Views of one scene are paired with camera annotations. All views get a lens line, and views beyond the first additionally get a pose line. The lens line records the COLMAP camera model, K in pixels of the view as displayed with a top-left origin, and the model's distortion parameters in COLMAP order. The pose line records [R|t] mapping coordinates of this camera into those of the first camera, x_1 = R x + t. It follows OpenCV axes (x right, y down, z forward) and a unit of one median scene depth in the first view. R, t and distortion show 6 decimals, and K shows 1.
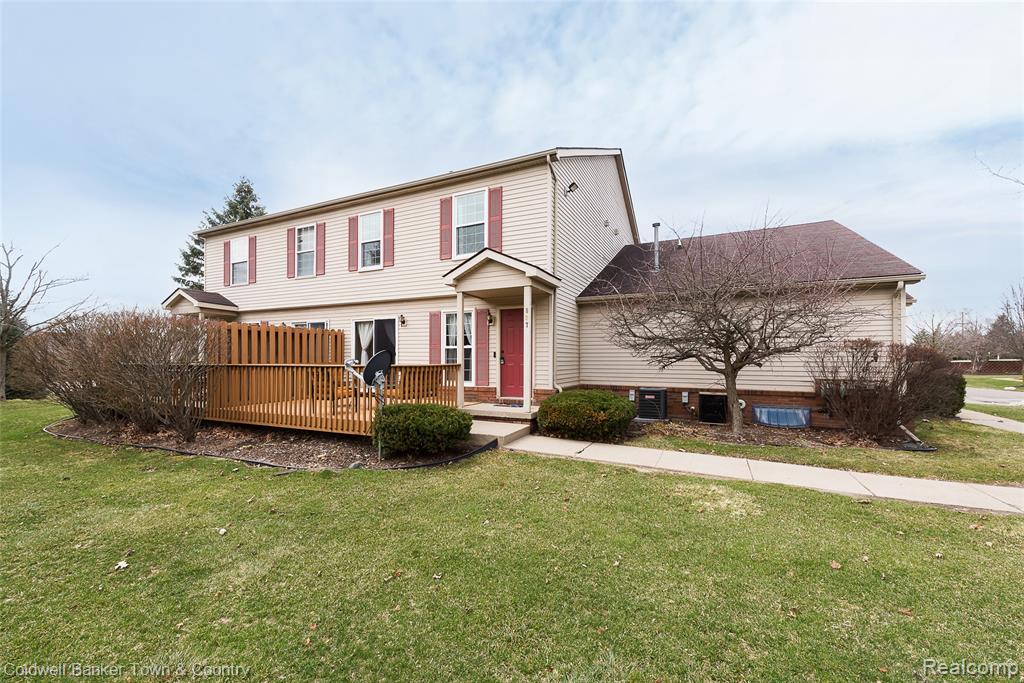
lens RADIAL K [[449.3, 0, 511.5], [0, 449.3, 361.6], [0, 0, 1]] dist [0.011728, -0.000144]
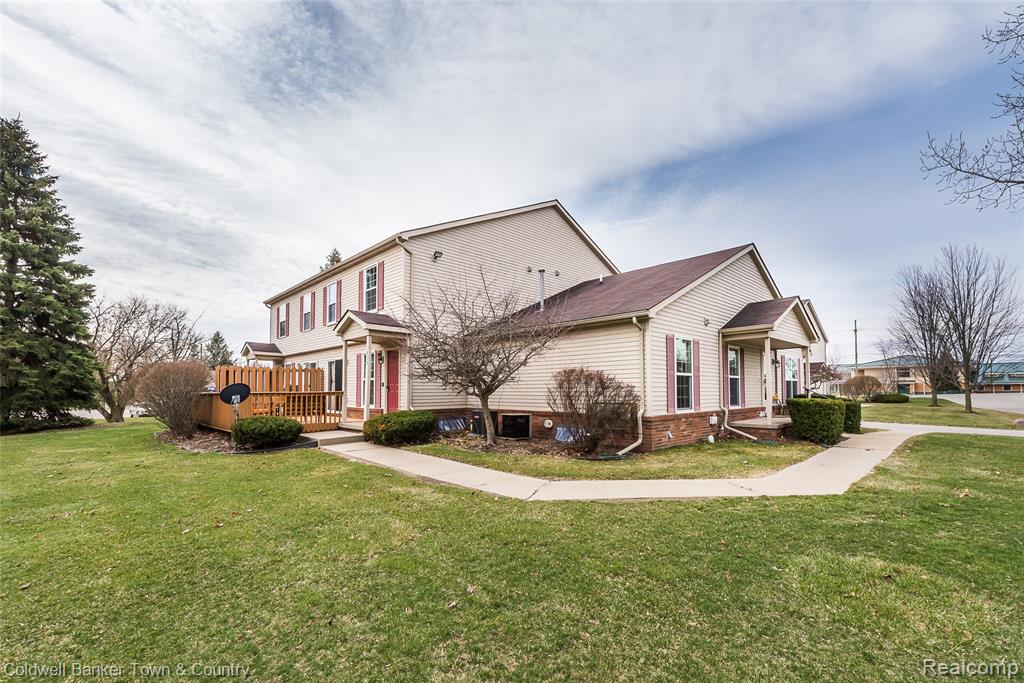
lens RADIAL K [[449.3, 0, 490.8], [0, 449.3, 383.1], [0, 0, 1]] dist [0.011728, -0.000144]
pose [[0.940842, -0.013966, -0.338557, 0.684900], [0.007865, 0.999781, -0.019384, 0.007868], [0.338753, 0.015575, 0.940746, -0.151126]]
